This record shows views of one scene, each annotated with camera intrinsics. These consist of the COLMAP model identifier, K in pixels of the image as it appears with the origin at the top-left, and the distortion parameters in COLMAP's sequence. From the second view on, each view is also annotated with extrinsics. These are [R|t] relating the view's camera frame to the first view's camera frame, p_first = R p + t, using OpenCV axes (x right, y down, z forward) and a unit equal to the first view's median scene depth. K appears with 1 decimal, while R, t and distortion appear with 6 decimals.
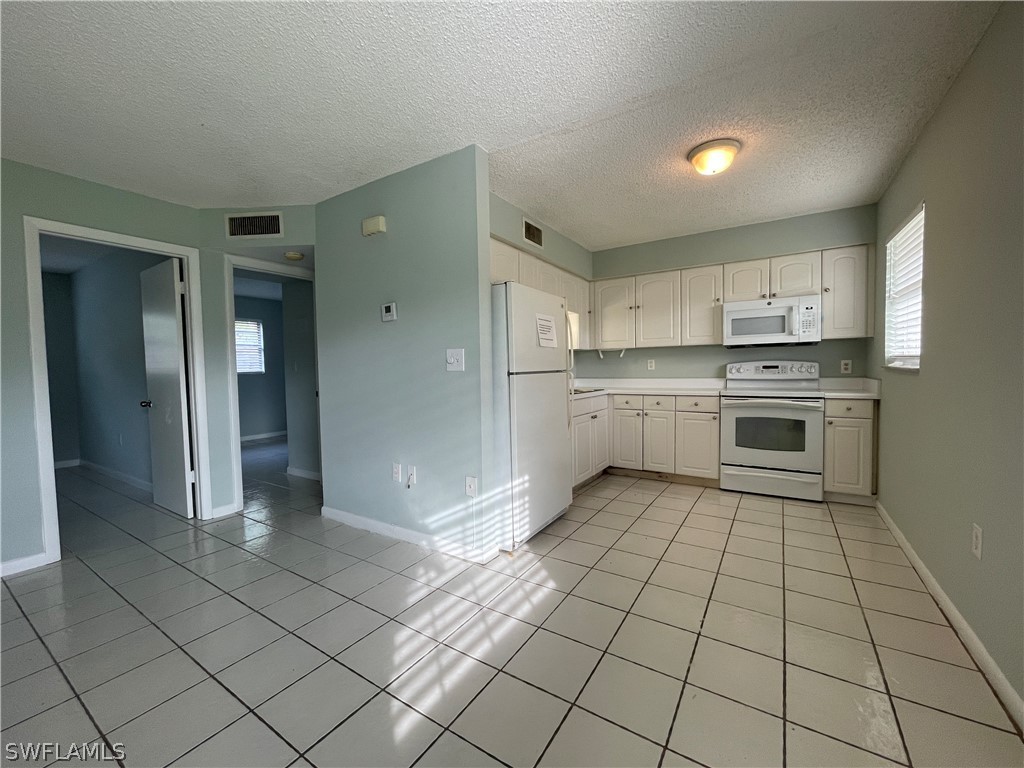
lens RADIAL K [[414.4, 0, 514.1], [0, 414.4, 382.2], [0, 0, 1]] dist [-0.002122, -0.000809]
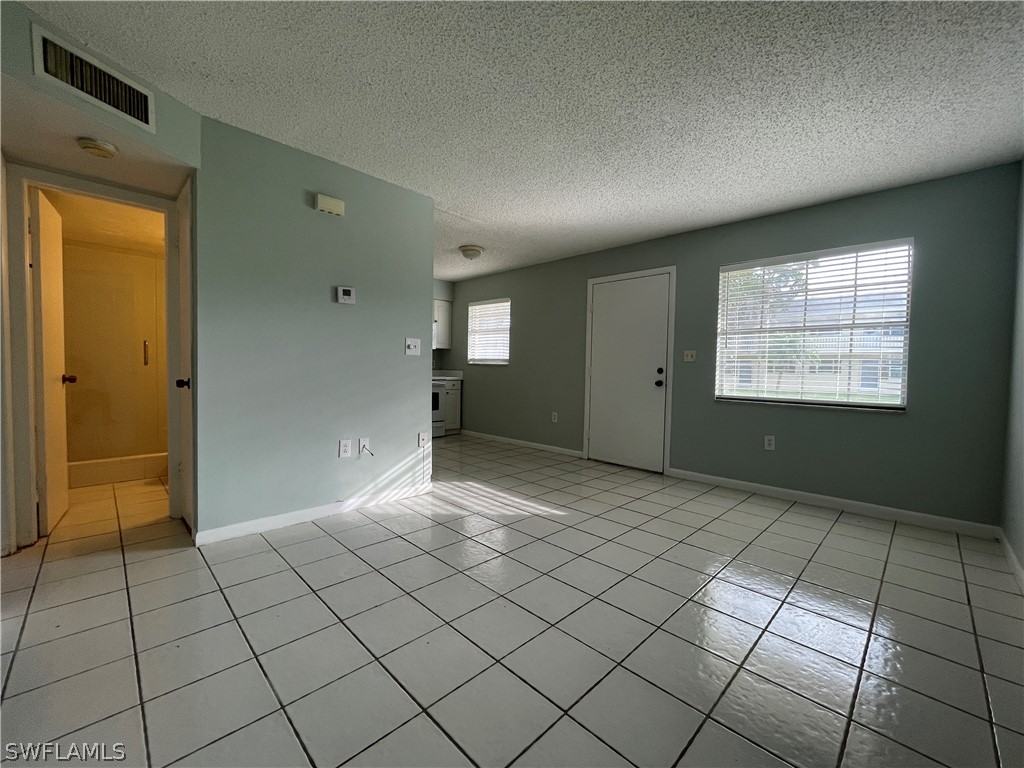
lens RADIAL K [[414.4, 0, 506.4], [0, 414.4, 386.2], [0, 0, 1]] dist [-0.002122, -0.000809]
pose [[0.225508, -0.018529, 0.974065, -1.039321], [0.017192, 0.999739, 0.015038, 0.044136], [-0.974090, 0.013355, 0.225768, 0.311044]]
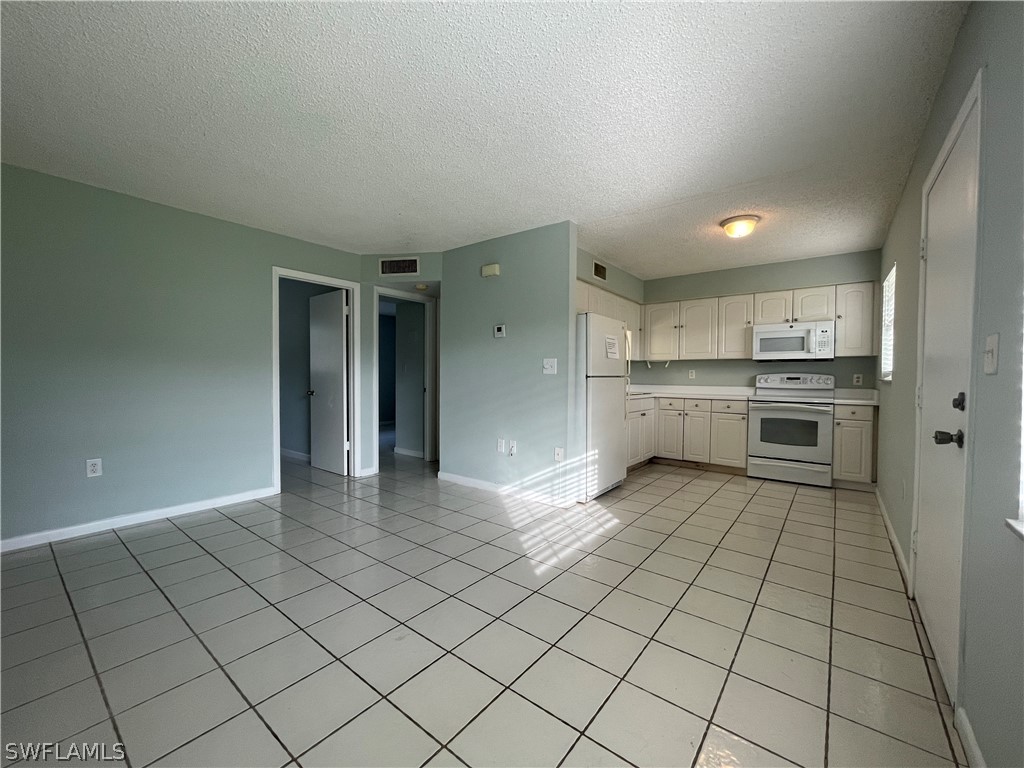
lens RADIAL K [[414.4, 0, 514.4], [0, 414.4, 382.7], [0, 0, 1]] dist [-0.002122, -0.000809]
pose [[0.995484, 0.027248, -0.090932, -0.099923], [-0.028895, 0.999440, -0.016846, 0.023984], [0.090422, 0.019397, 0.995715, -0.337853]]
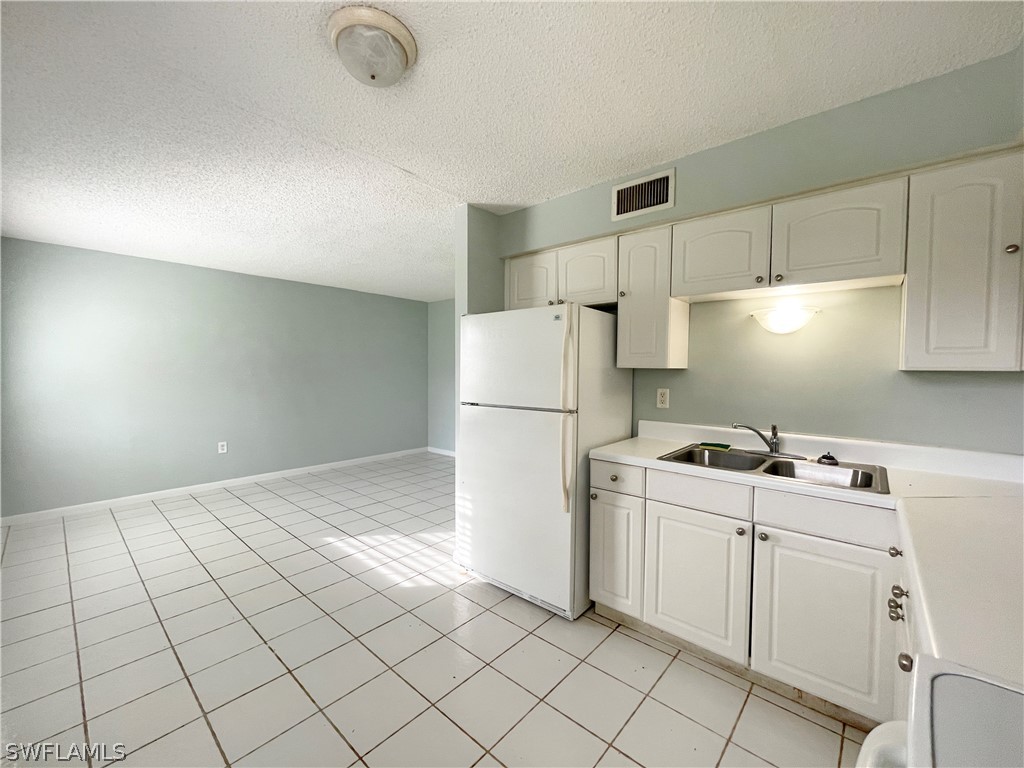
lens RADIAL K [[414.4, 0, 520.5], [0, 414.4, 382.0], [0, 0, 1]] dist [-0.002122, -0.000809]
pose [[-0.139980, 0.047376, -0.989020, 0.767877], [-0.040320, 0.997753, 0.053501, -0.103270], [0.989333, 0.047366, -0.137755, 0.974484]]
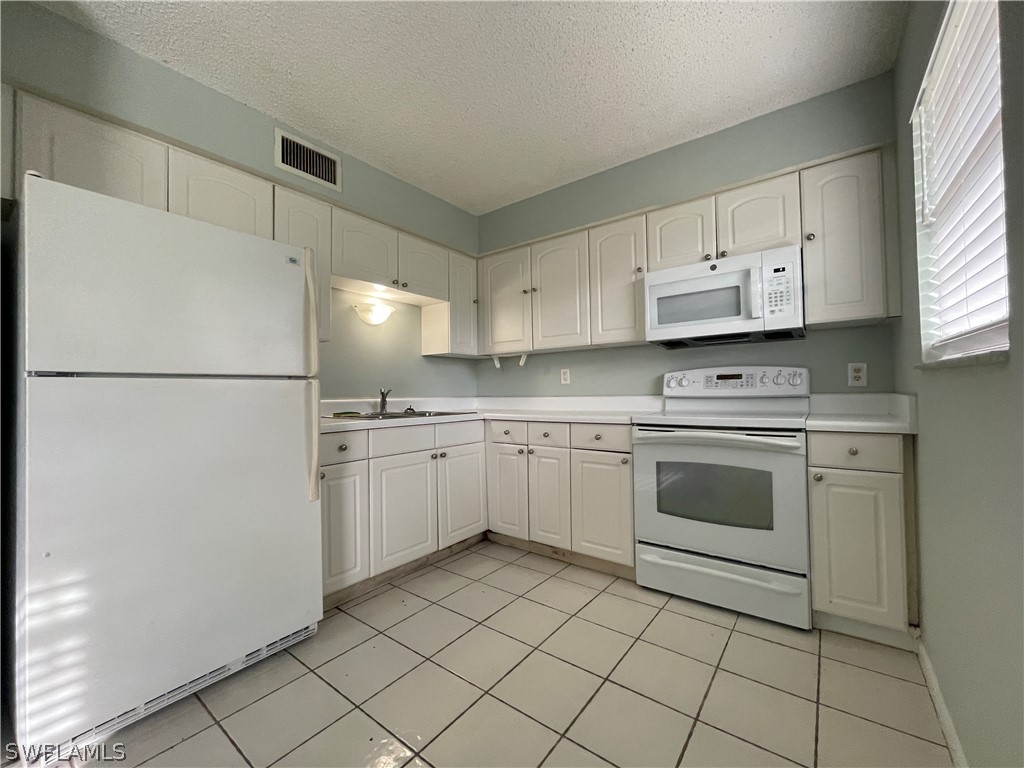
lens RADIAL K [[414.4, 0, 514.6], [0, 414.4, 383.0], [0, 0, 1]] dist [-0.002122, -0.000809]
pose [[0.996884, -0.000847, -0.078878, 0.428158], [-0.003583, 0.998424, -0.056009, 0.009507], [0.078801, 0.056117, 0.995310, 0.449208]]
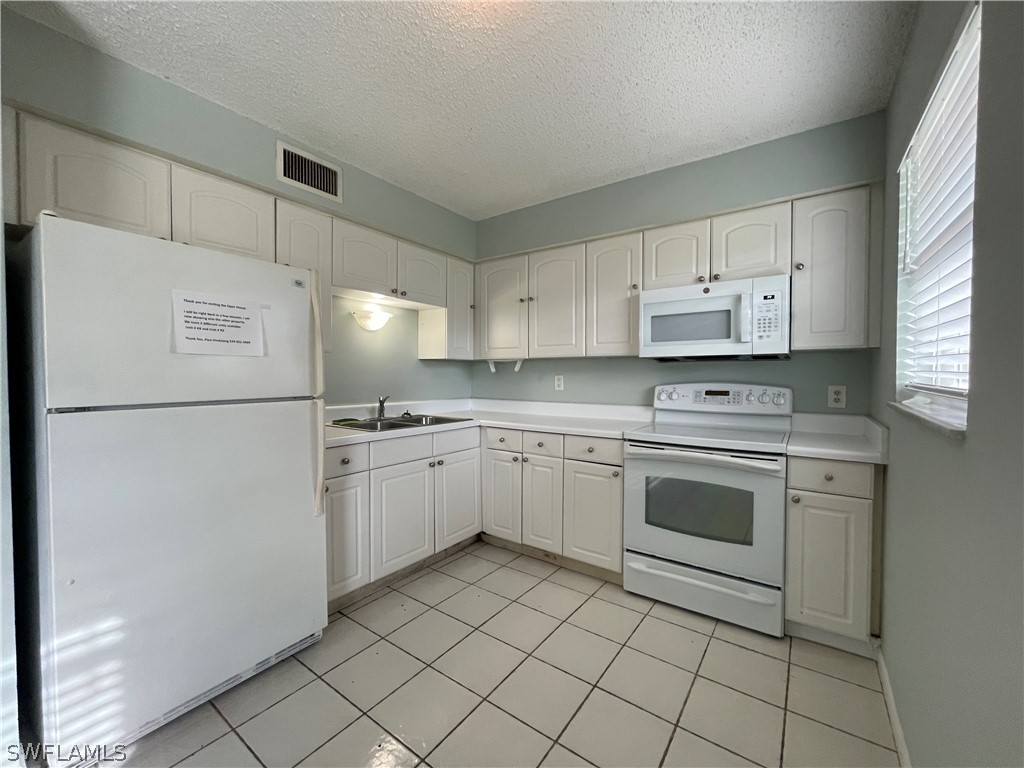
lens RADIAL K [[414.4, 0, 514.3], [0, 414.4, 383.1], [0, 0, 1]] dist [-0.002122, -0.000809]
pose [[0.998458, 0.020619, -0.051549, 0.414241], [-0.021396, 0.999665, -0.014567, -0.043375], [0.051231, 0.015648, 0.998564, 0.424838]]
